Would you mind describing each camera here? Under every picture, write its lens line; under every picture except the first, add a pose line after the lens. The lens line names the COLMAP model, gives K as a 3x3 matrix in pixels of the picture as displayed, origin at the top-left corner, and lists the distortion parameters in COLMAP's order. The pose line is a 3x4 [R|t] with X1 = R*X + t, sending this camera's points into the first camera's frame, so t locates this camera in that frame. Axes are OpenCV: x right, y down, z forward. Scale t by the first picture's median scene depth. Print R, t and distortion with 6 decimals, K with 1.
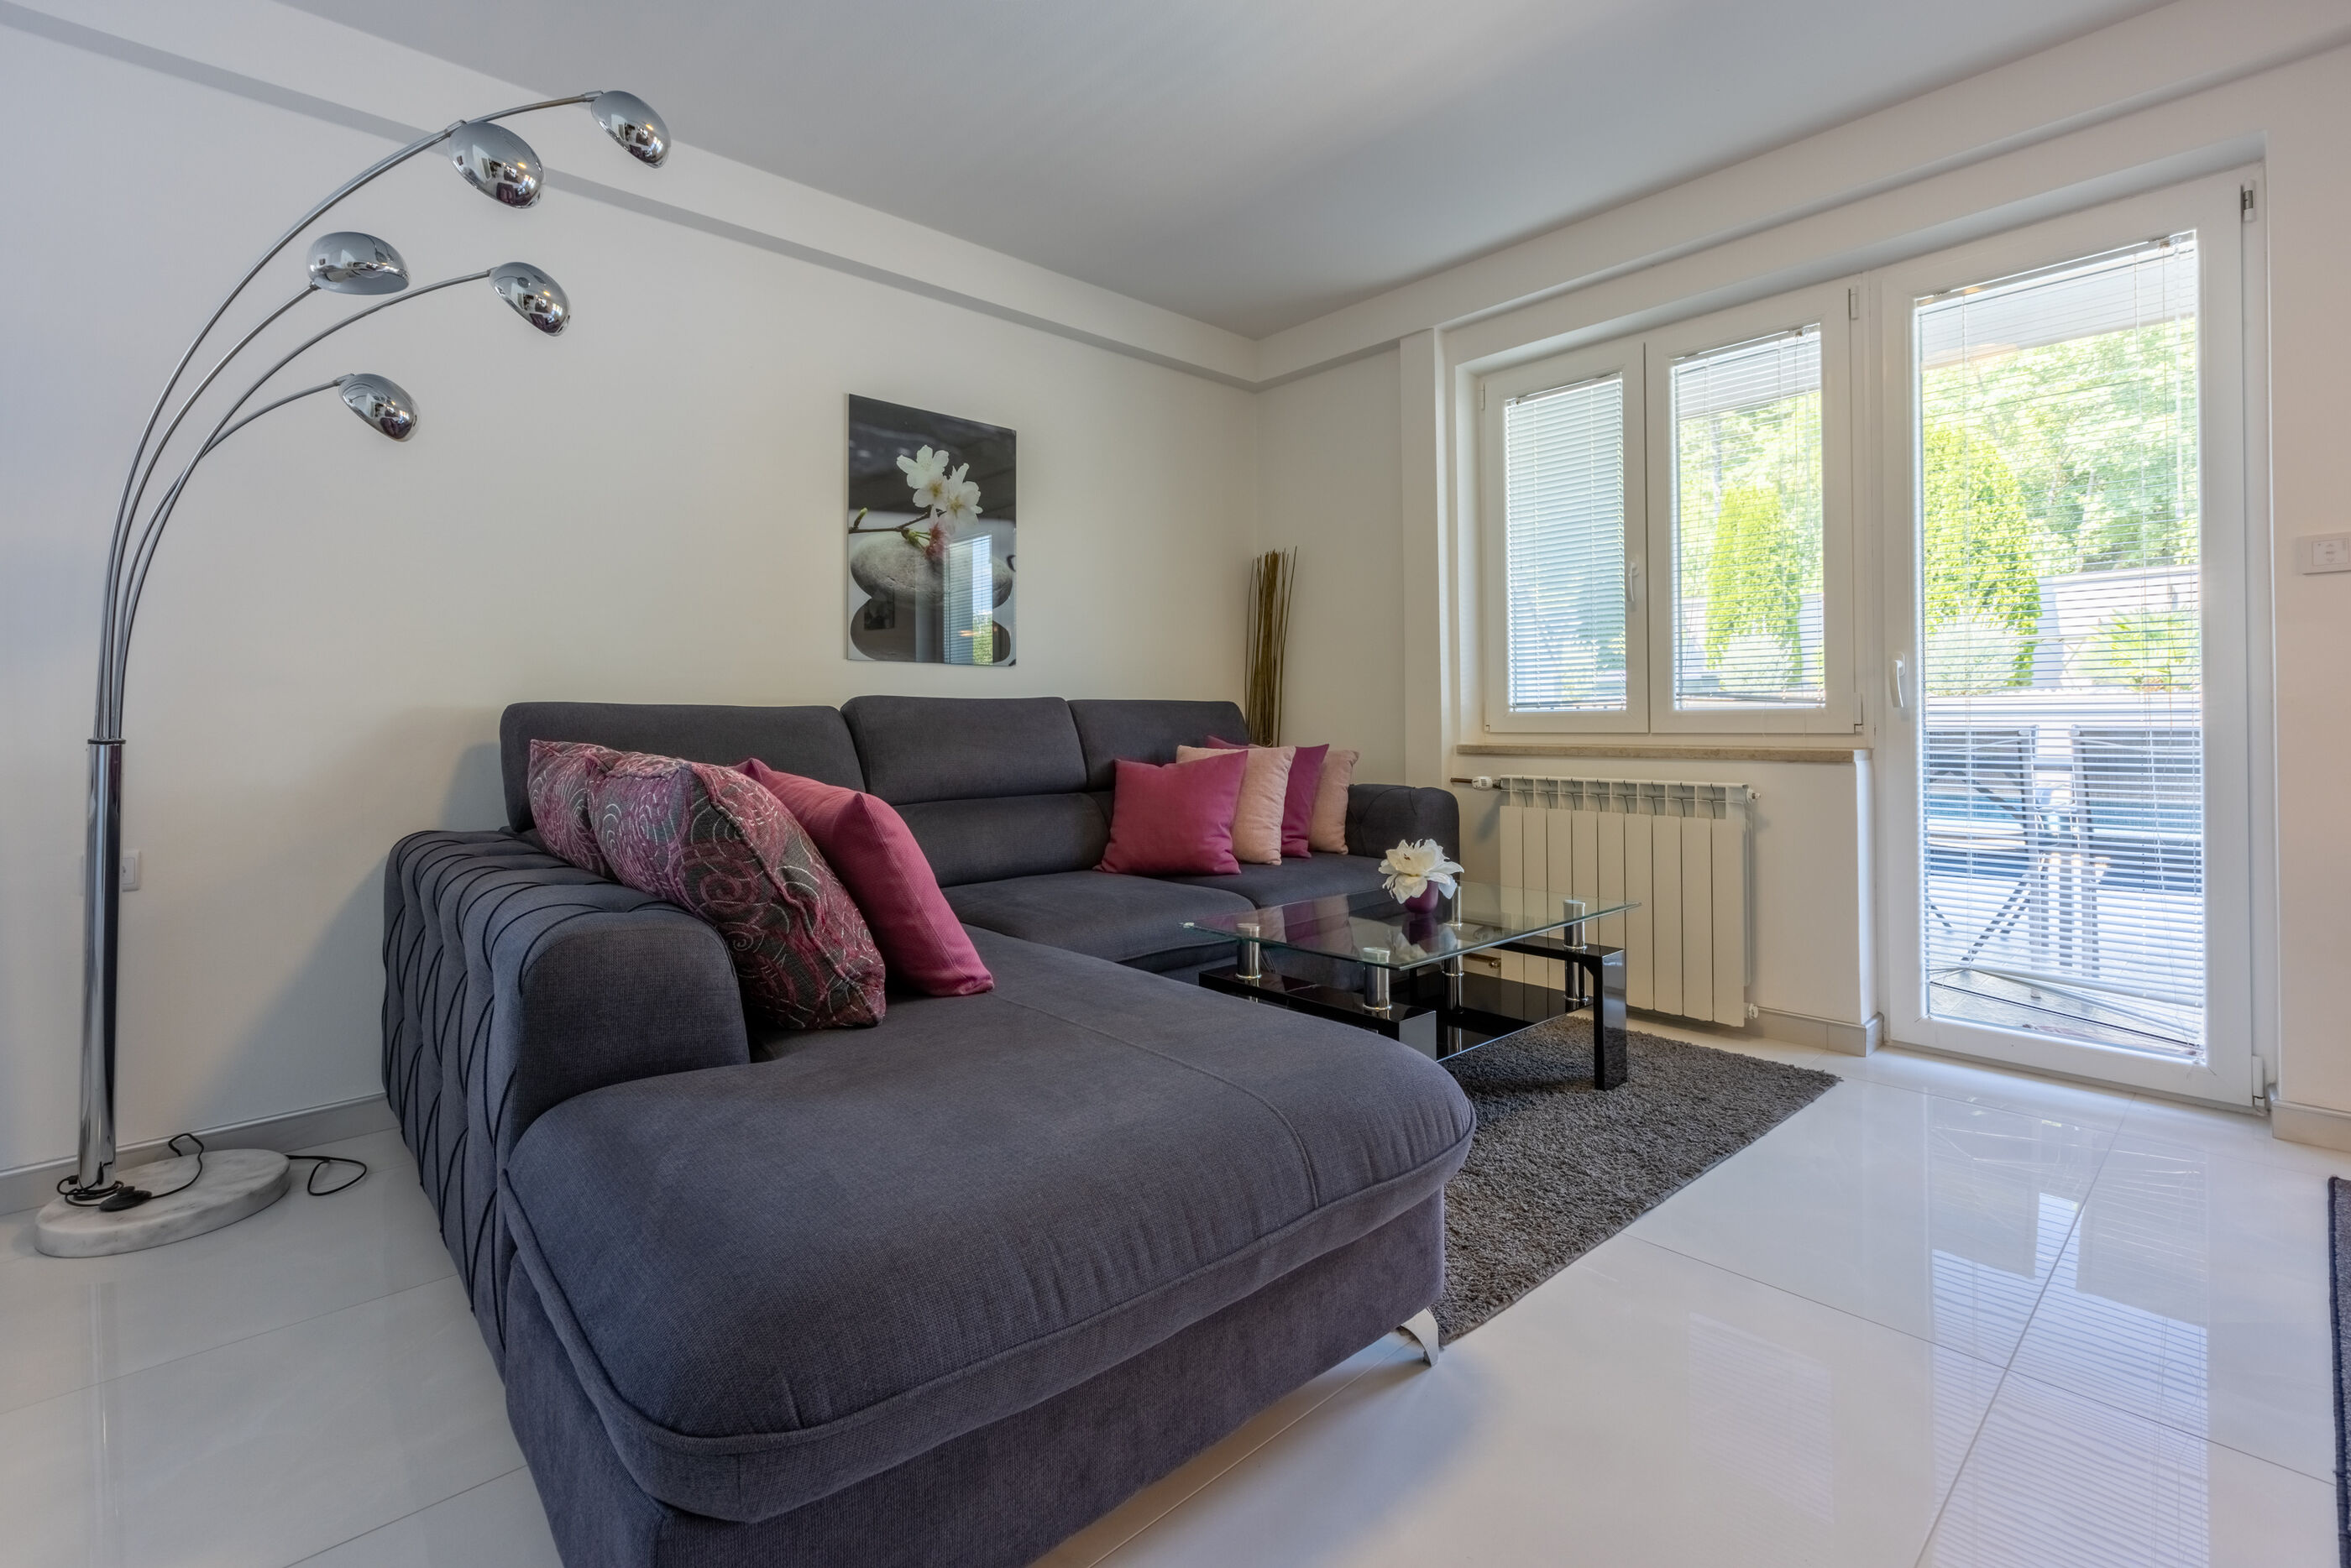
lens RADIAL K [[1066.7, 0, 1184.5], [0, 1066.7, 716.1], [0, 0, 1]] dist [-0.001348, 0.001173]
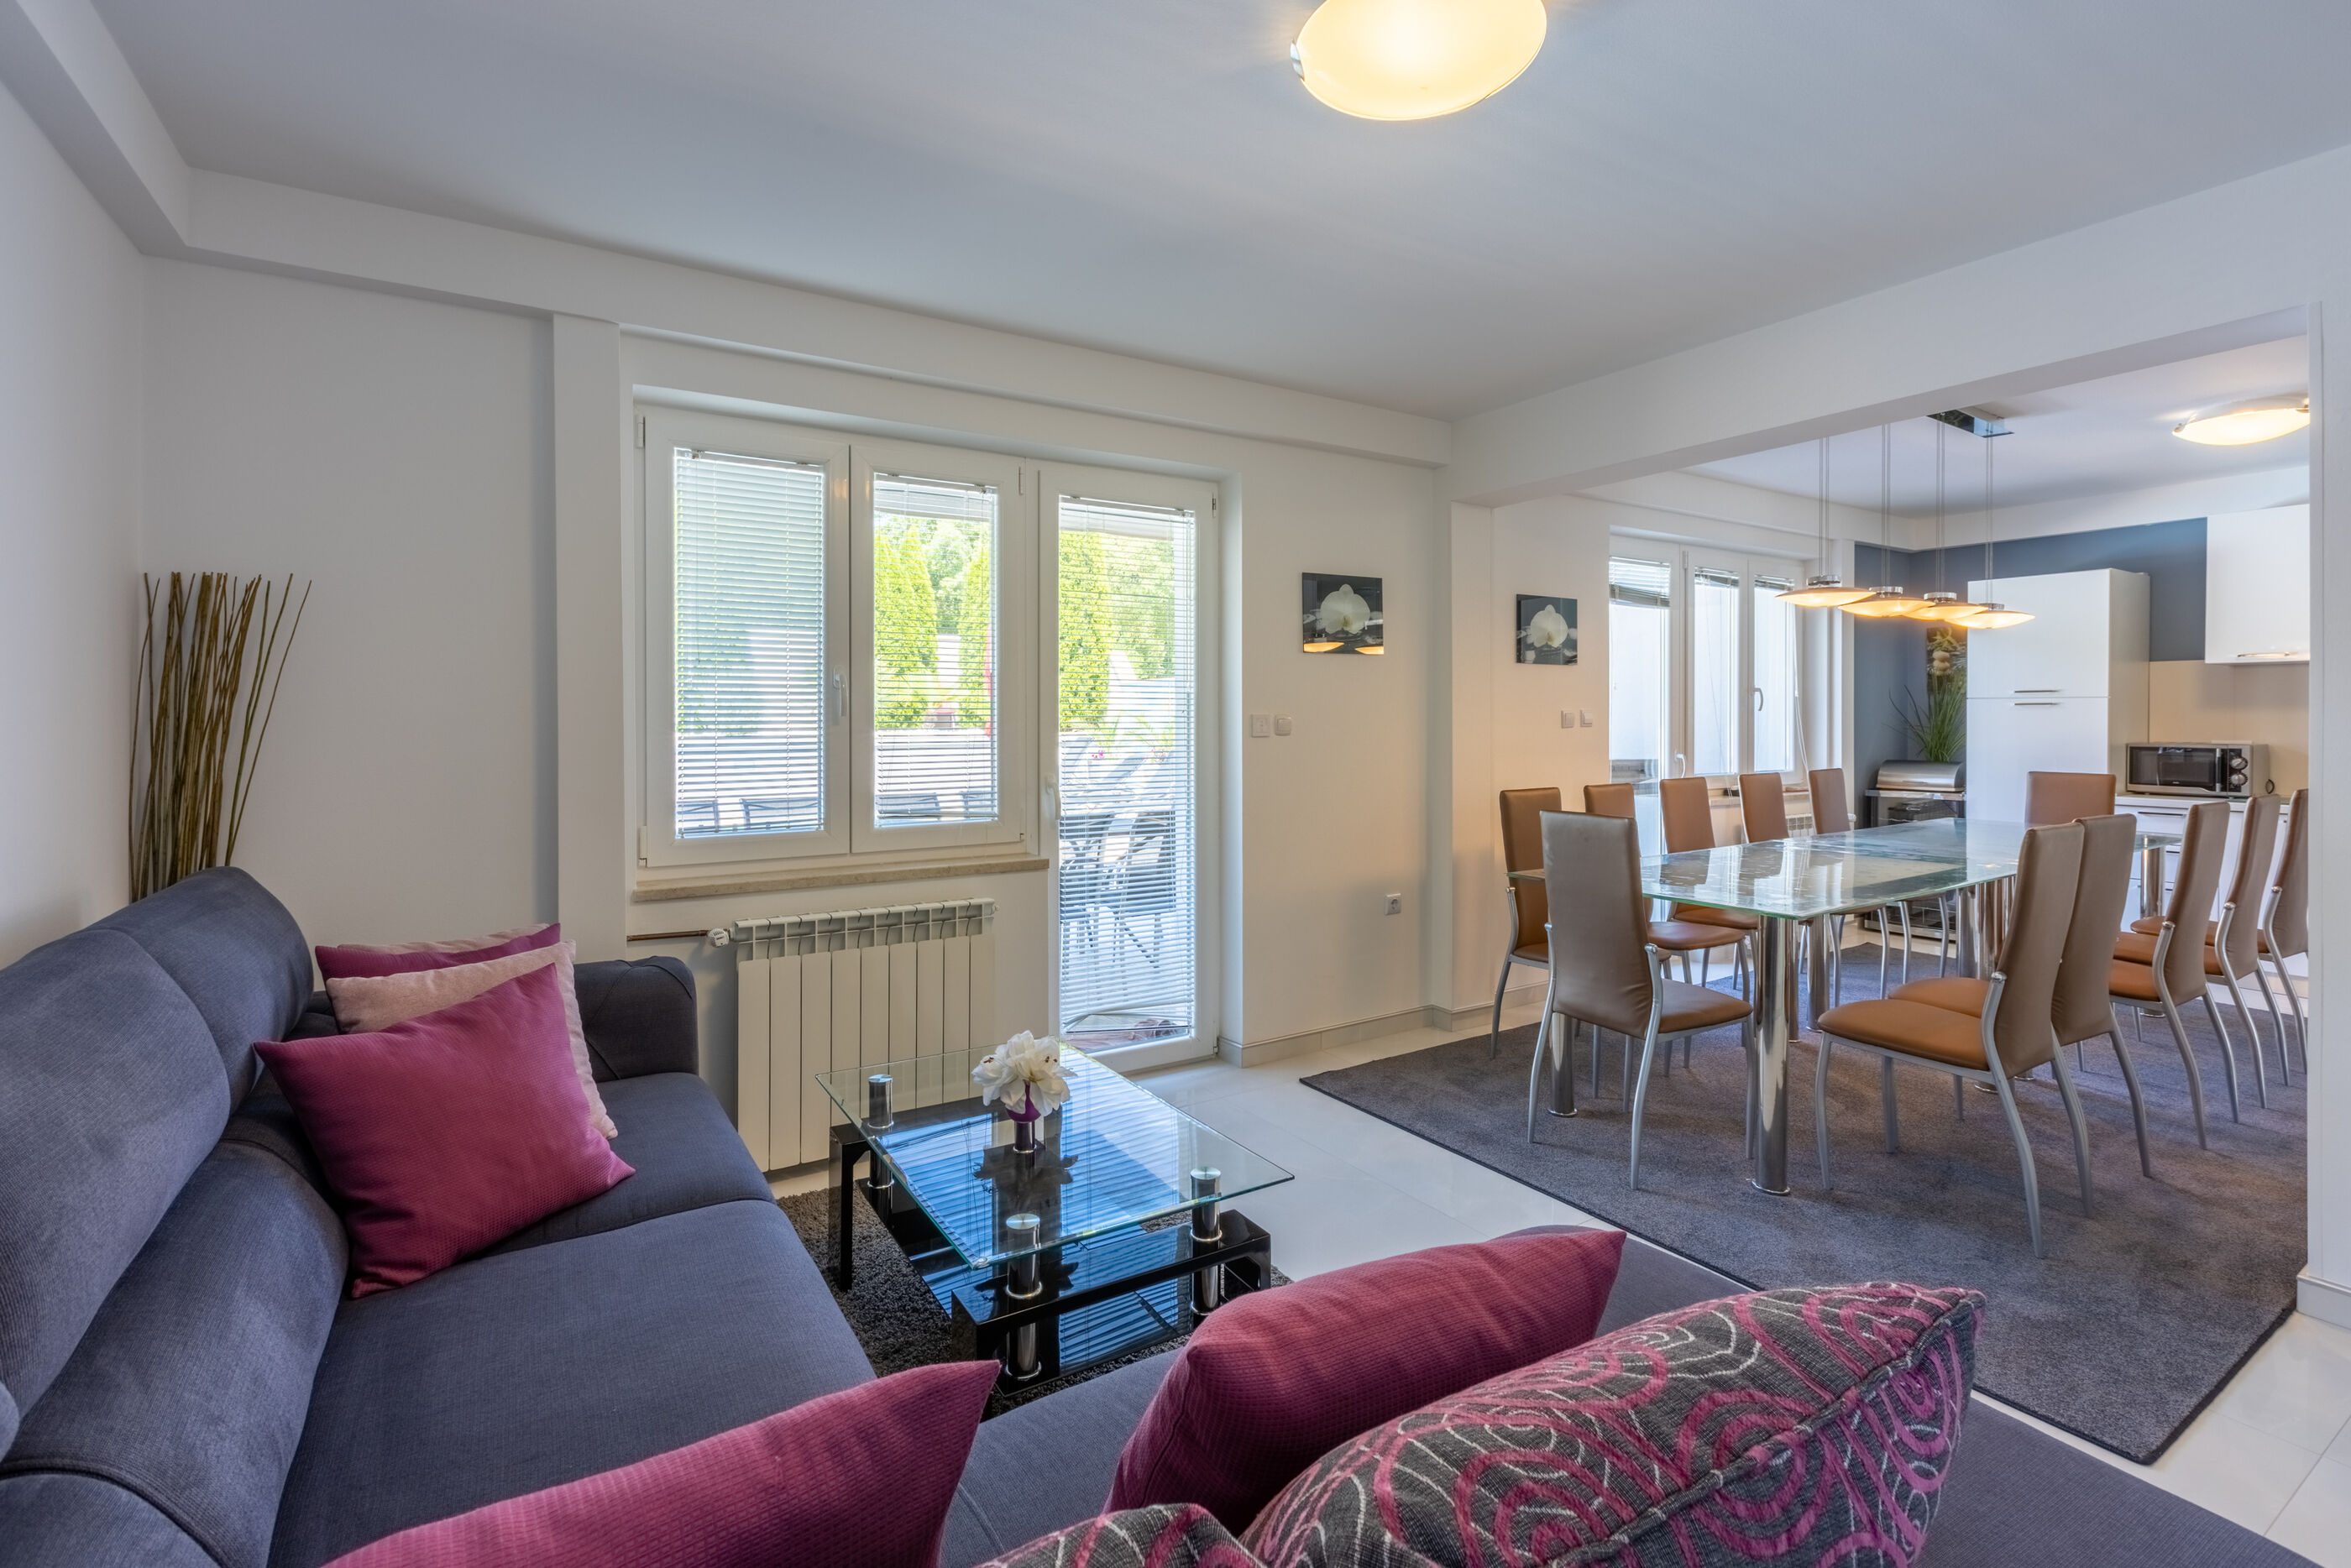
lens RADIAL K [[1066.7, 0, 1170.0], [0, 1066.7, 722.9], [0, 0, 1]] dist [-0.001348, 0.001173]
pose [[0.187069, 0.001669, 0.982345, -0.457836], [-0.008480, 0.999964, -0.000084, -0.105422], [-0.982310, -0.008314, 0.187077, 0.545552]]
